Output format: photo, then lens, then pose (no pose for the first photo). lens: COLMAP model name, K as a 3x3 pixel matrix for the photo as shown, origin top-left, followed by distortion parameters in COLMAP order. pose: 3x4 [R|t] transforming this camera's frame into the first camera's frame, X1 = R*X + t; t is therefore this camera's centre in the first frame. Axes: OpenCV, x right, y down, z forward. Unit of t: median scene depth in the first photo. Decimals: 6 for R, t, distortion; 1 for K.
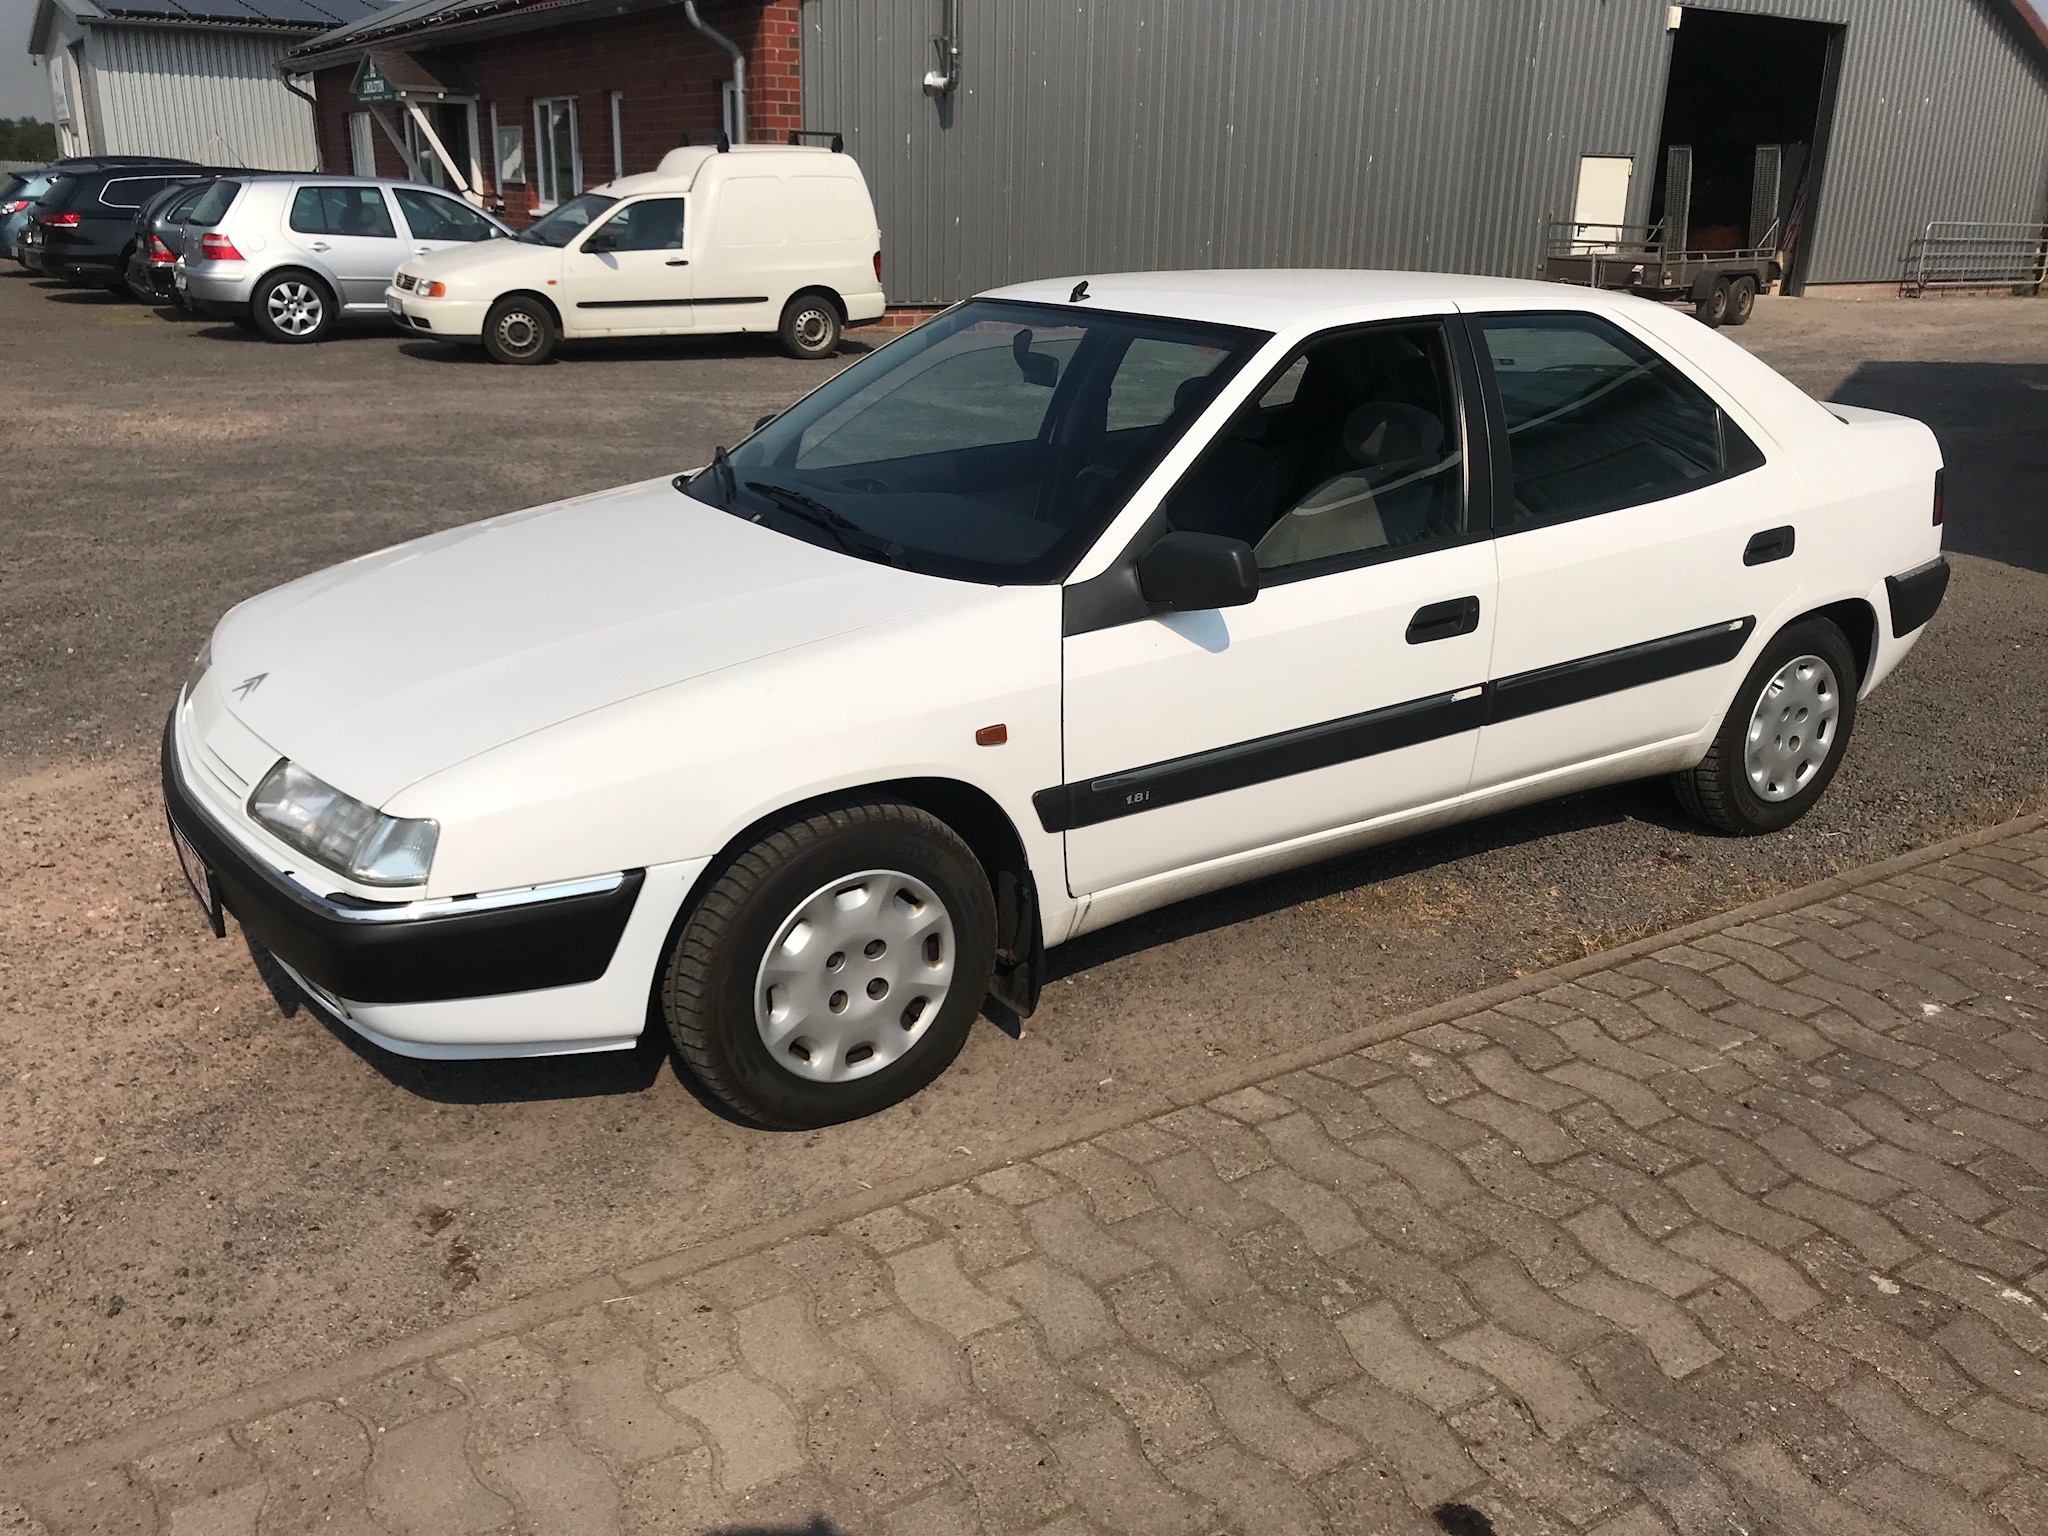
lens RADIAL K [[1652.1, 0, 1017.9], [0, 1652.1, 763.4], [0, 0, 1]] dist [0.002677, -0.019630]
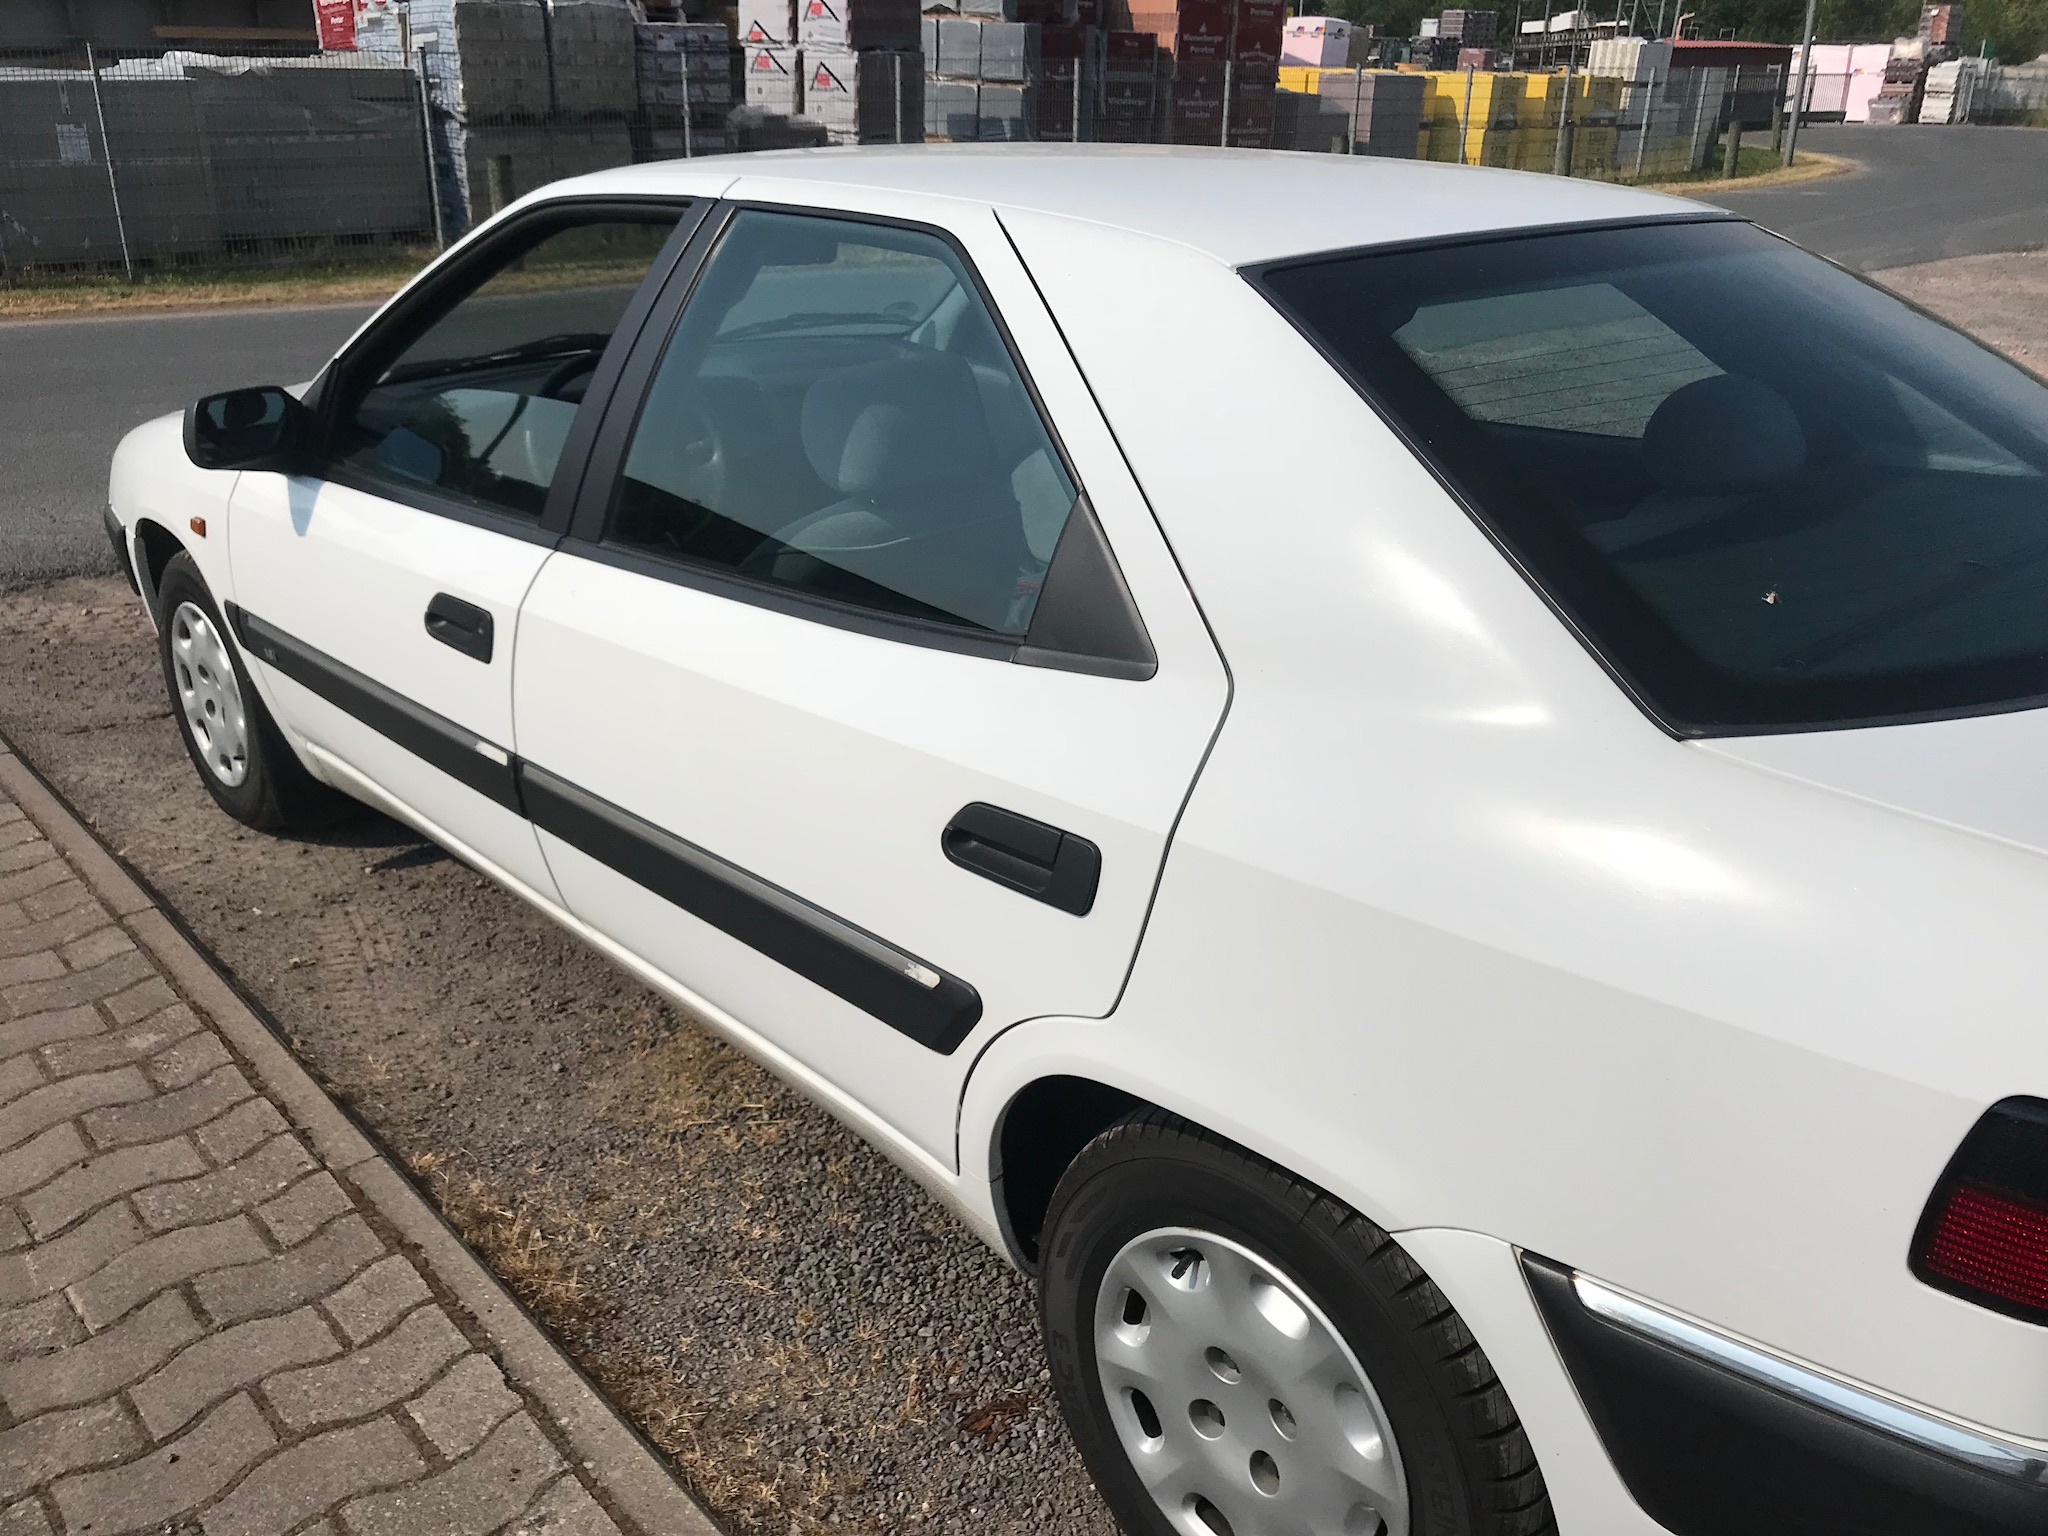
lens RADIAL K [[1652.1, 0, 1019.4], [0, 1652.1, 759.8], [0, 0, 1]] dist [0.002677, -0.019630]
pose [[0.185007, 0.364288, -0.912725, 0.975317], [-0.332803, 0.897104, 0.290595, -0.322862], [0.924670, 0.249996, 0.287207, 1.054007]]
